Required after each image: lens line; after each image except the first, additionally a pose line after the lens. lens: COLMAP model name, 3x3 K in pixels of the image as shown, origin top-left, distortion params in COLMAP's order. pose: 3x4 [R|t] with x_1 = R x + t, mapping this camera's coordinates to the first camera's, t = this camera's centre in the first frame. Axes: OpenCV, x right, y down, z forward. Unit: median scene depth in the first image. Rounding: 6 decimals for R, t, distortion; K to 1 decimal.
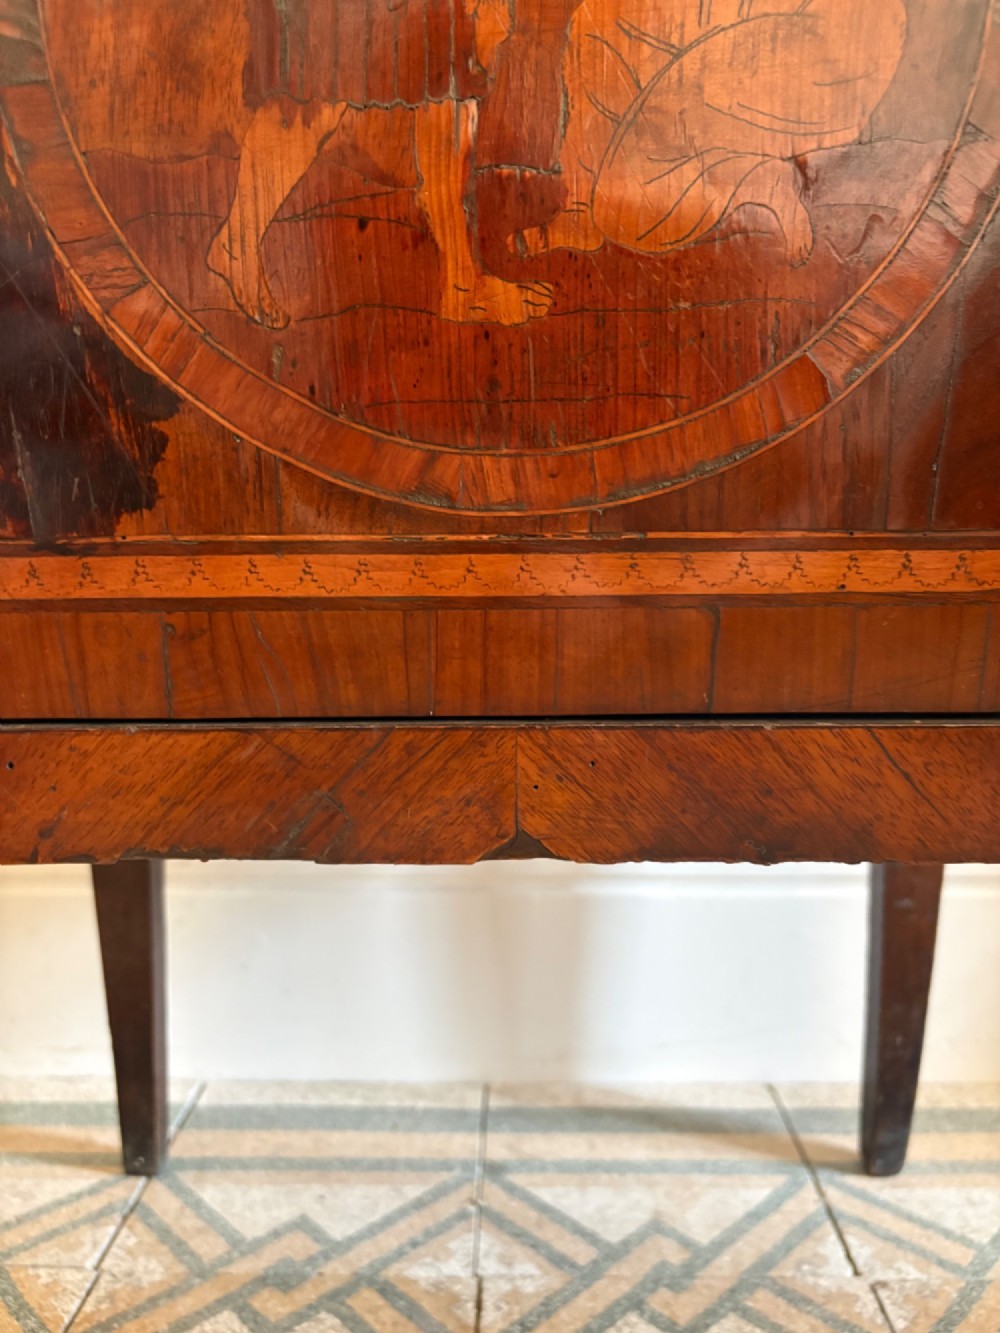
lens RADIAL K [[994.0, 0, 502.5], [0, 994.0, 666.3], [0, 0, 1]] dist [0.030347, -0.030977]
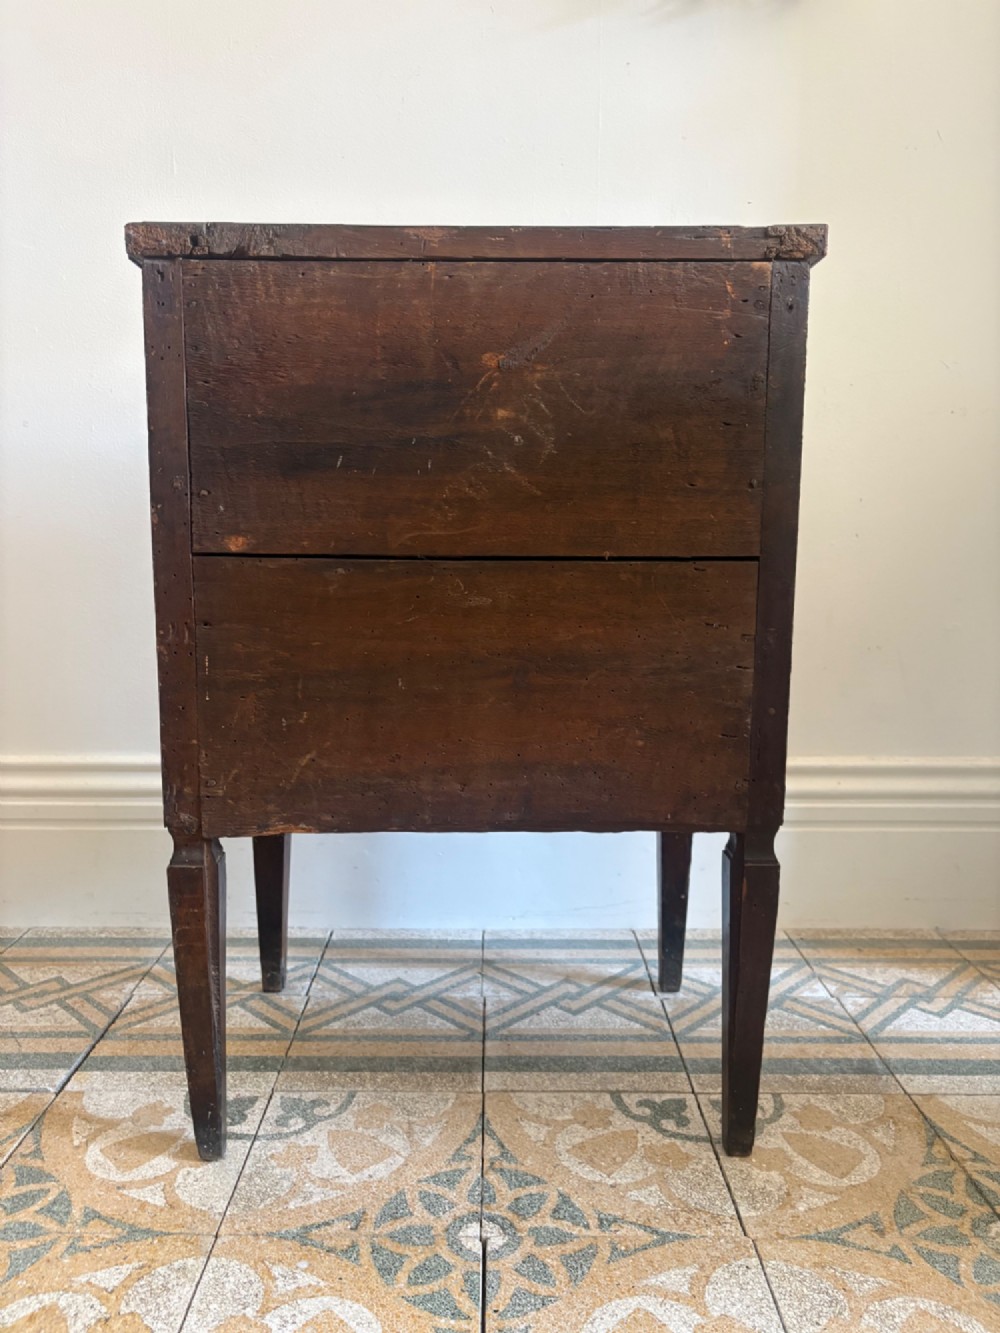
lens RADIAL K [[994.0, 0, 489.4], [0, 994.0, 658.4], [0, 0, 1]] dist [0.030347, -0.030977]
pose [[0.999890, 0.004338, 0.014199, -0.045995], [-0.004518, 0.999909, 0.012685, -0.160998], [-0.014142, -0.012748, 0.999819, -1.192758]]
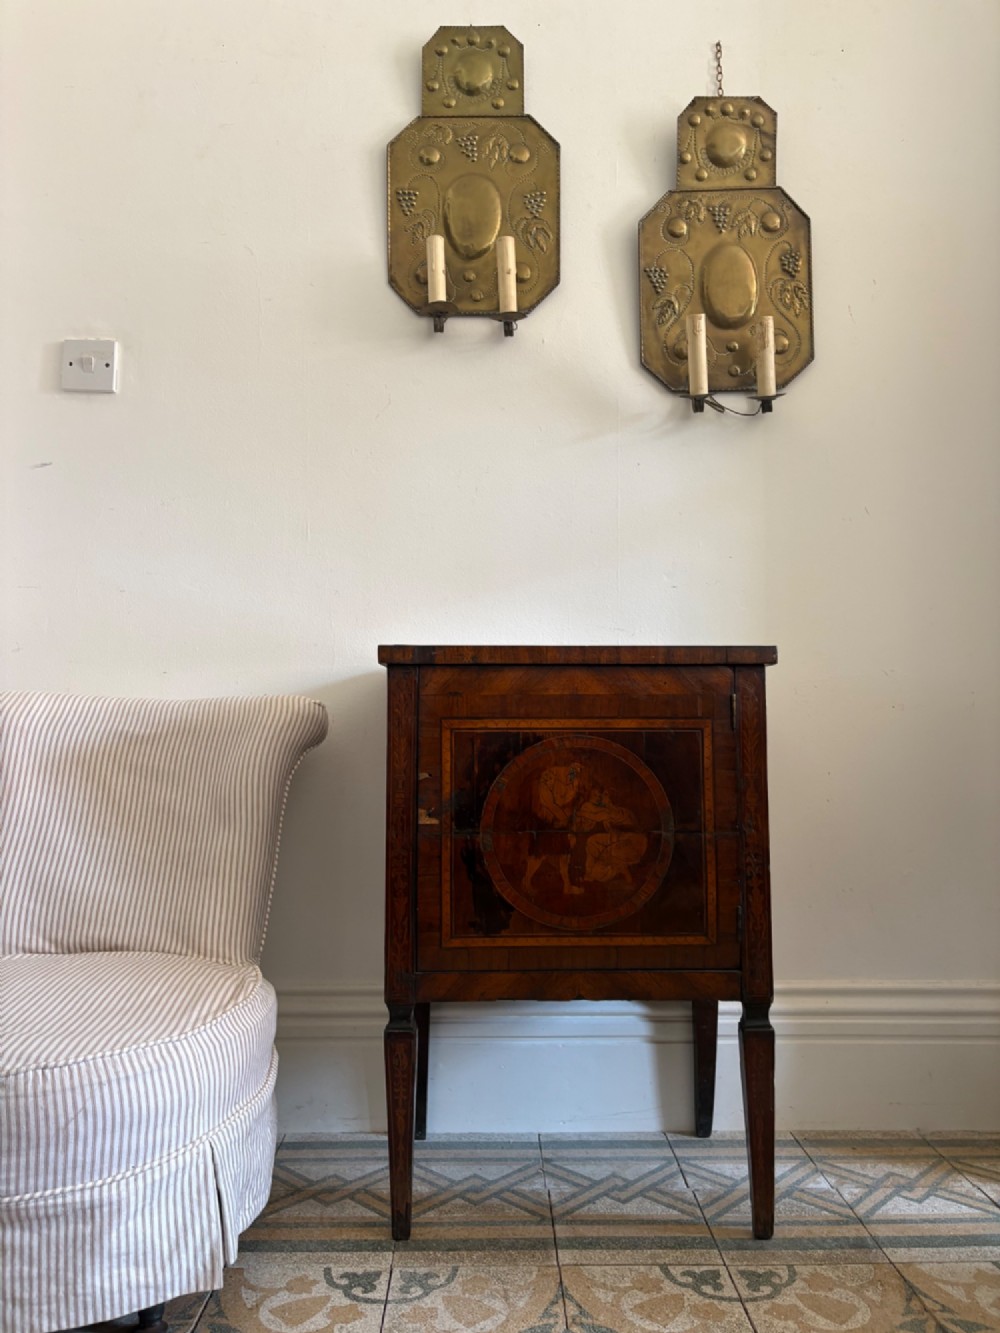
lens RADIAL K [[994.0, 0, 488.2], [0, 994.0, 670.9], [0, 0, 1]] dist [0.030347, -0.030977]
pose [[0.999767, 0.003216, 0.021334, -0.247459], [0.000371, 0.986121, -0.166029, -0.318741], [-0.021572, 0.165998, 0.985890, -1.891472]]
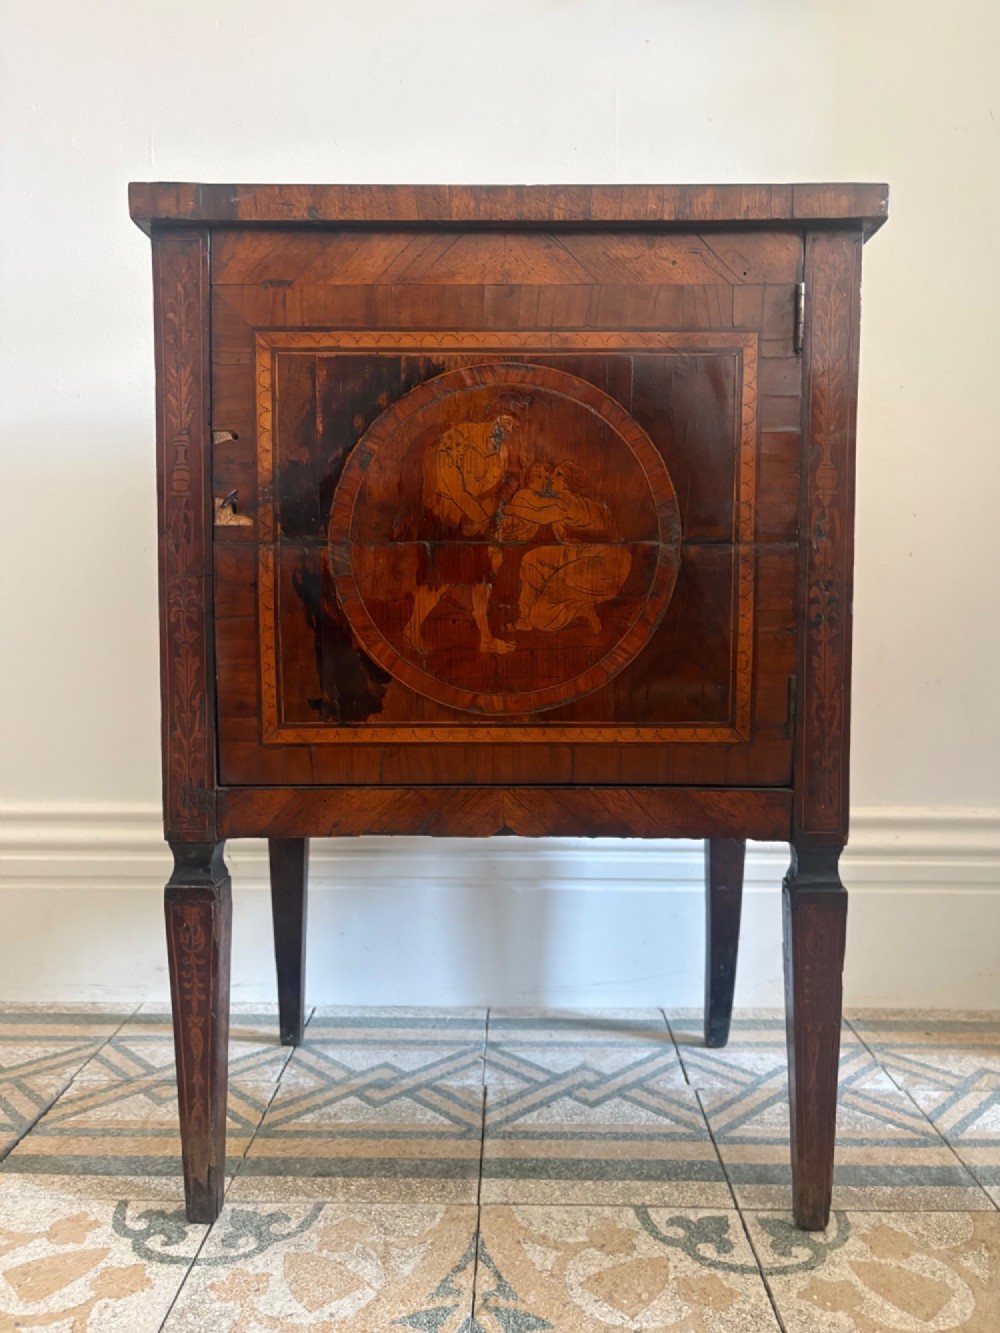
lens RADIAL K [[994.0, 0, 494.2], [0, 994.0, 668.7], [0, 0, 1]] dist [0.030347, -0.030977]
pose [[0.999964, 0.005109, -0.006704, 0.001836], [-0.005493, 0.998264, -0.058641, -0.055406], [0.006393, 0.058676, 0.998257, -0.912210]]
